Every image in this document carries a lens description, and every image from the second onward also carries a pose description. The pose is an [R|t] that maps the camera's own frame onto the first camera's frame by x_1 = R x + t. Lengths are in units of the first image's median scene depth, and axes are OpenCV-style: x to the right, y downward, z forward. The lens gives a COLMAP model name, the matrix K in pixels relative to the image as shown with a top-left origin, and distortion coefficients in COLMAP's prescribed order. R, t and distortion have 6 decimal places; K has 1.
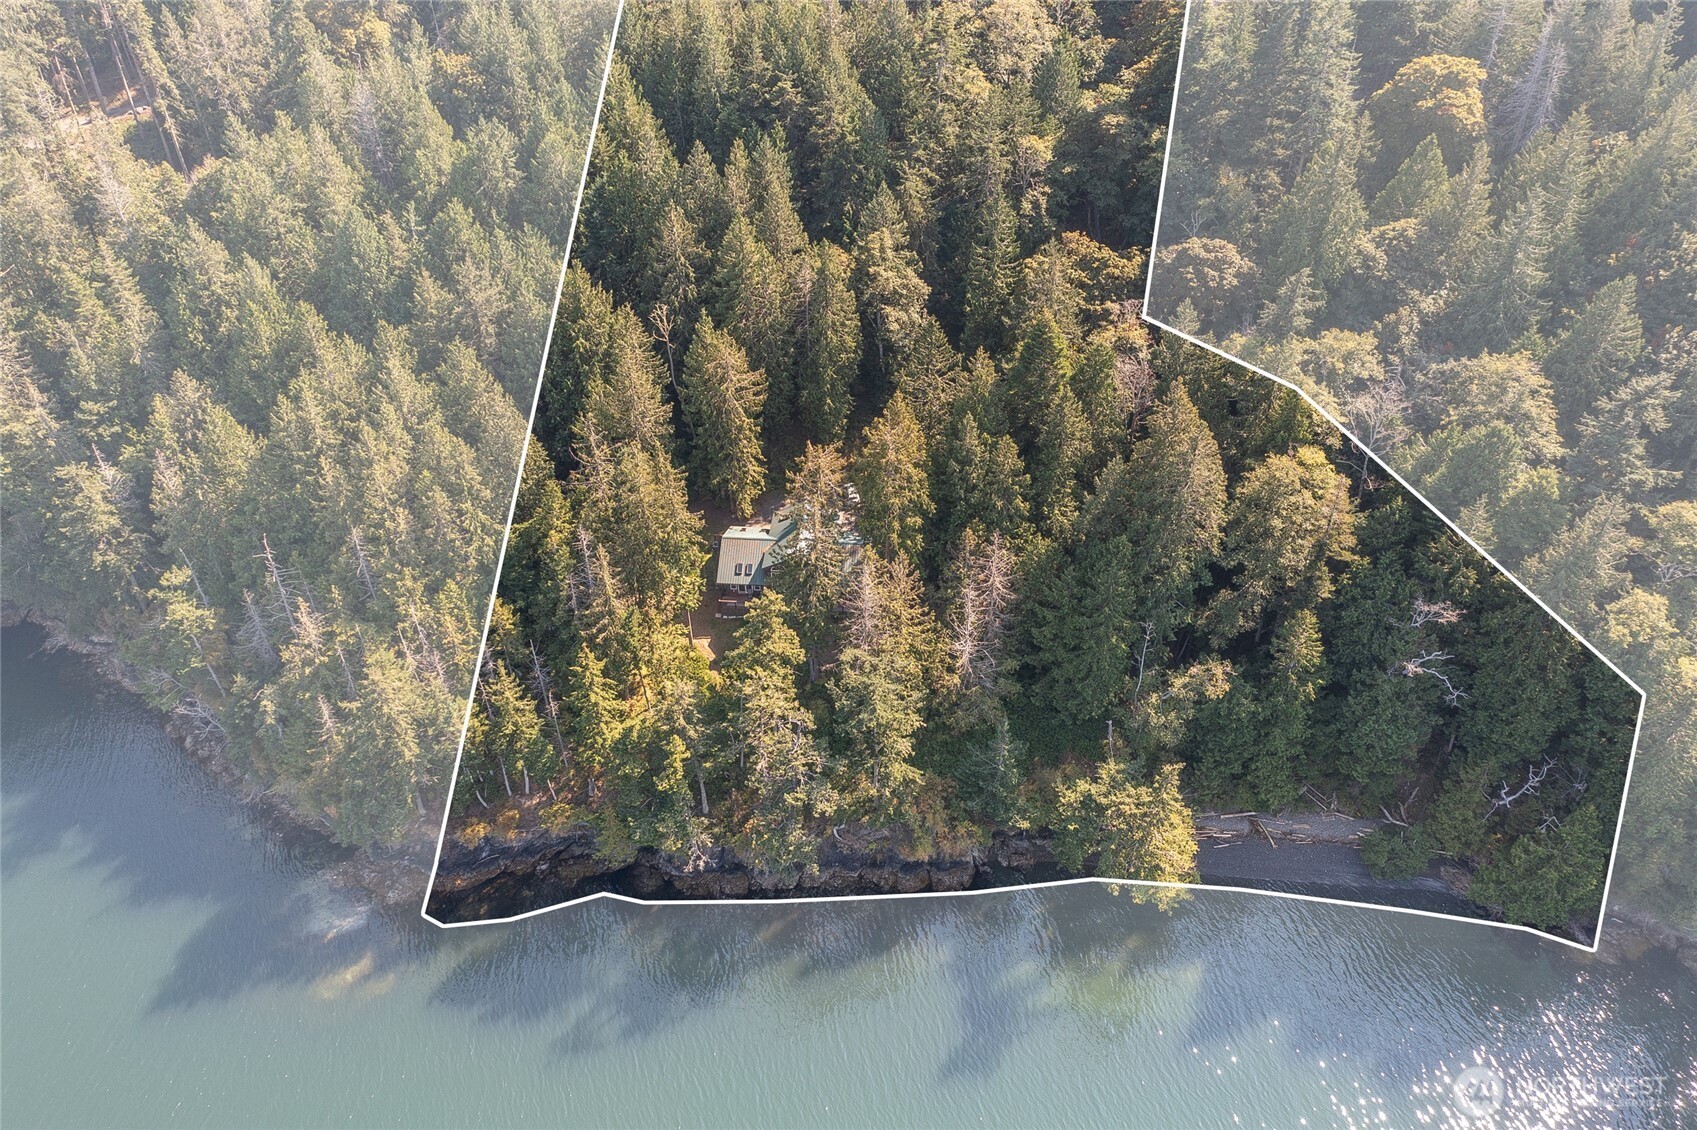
lens RADIAL K [[1370.7, 0, 844.5], [0, 1370.7, 566.8], [0, 0, 1]] dist [-0.014195, 0.039136]
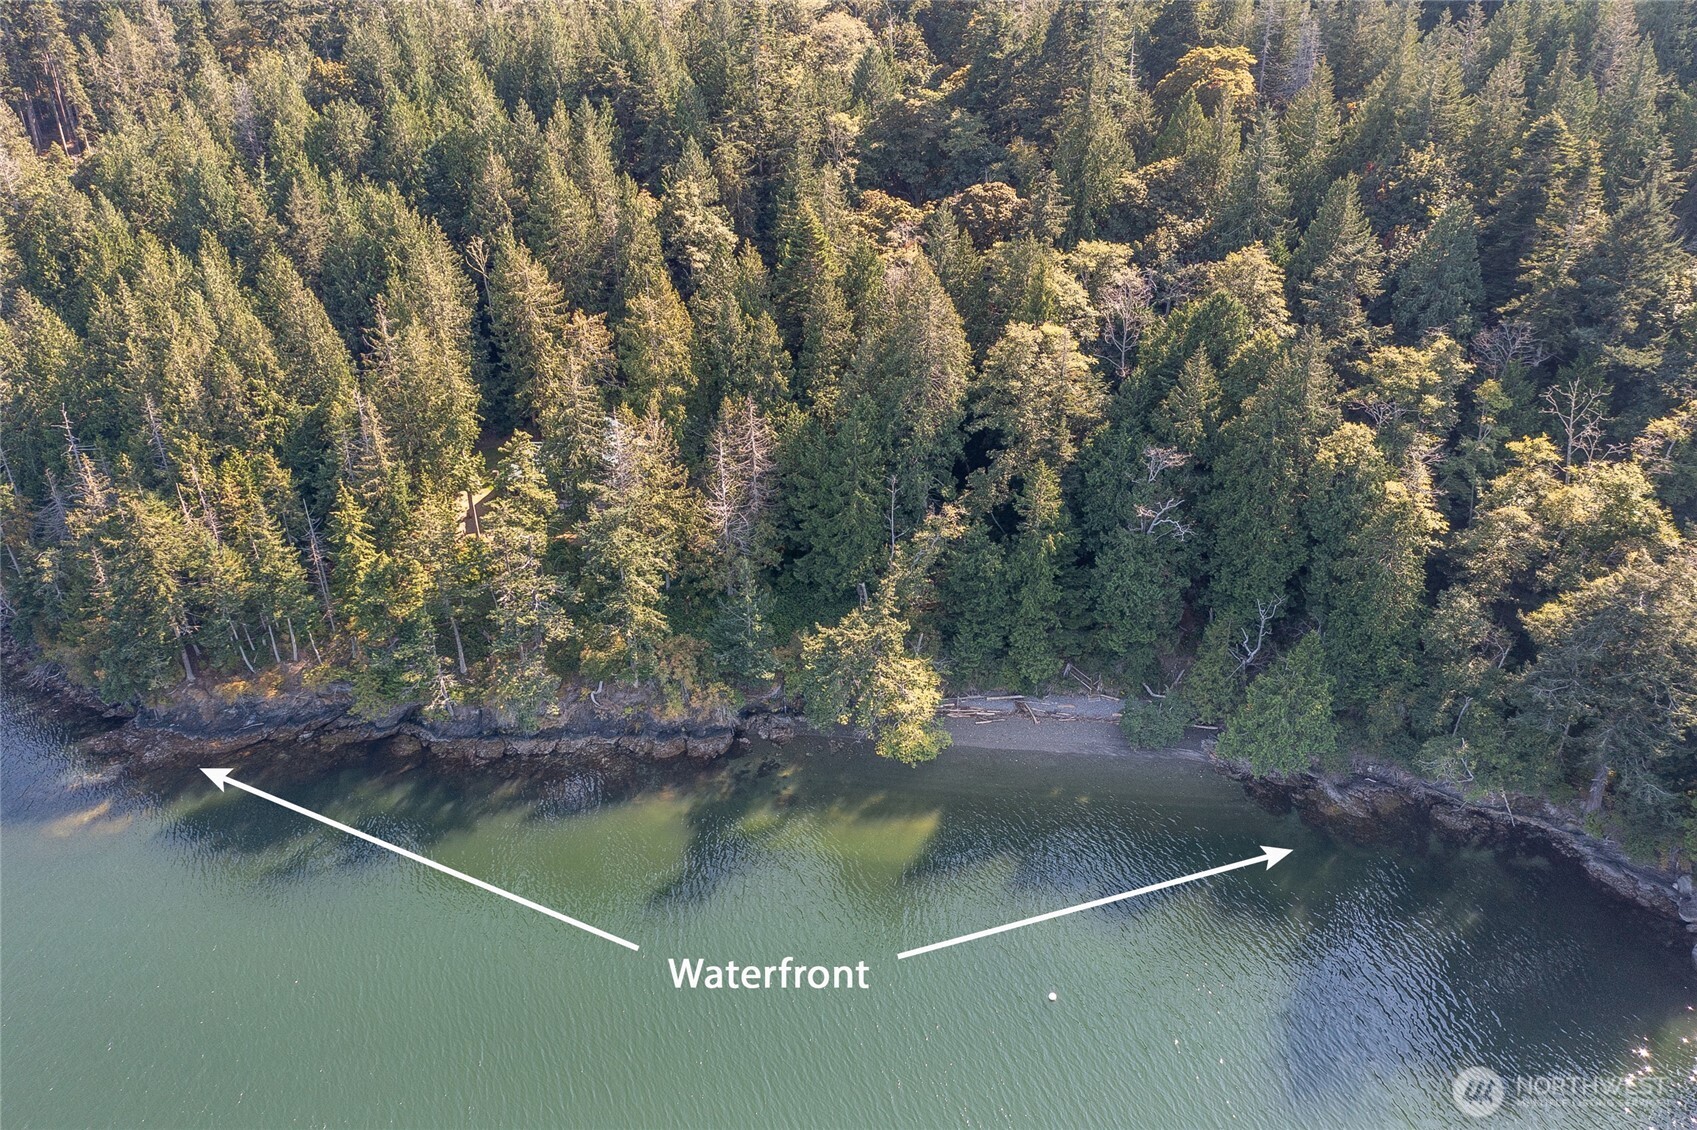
lens RADIAL K [[1370.7, 0, 857.9], [0, 1370.7, 574.8], [0, 0, 1]] dist [-0.014195, 0.039136]
pose [[0.999699, 0.008545, -0.023008, 0.206060], [-0.012715, 0.982142, -0.187710, 0.286326], [0.020993, 0.187946, 0.981955, 0.002213]]
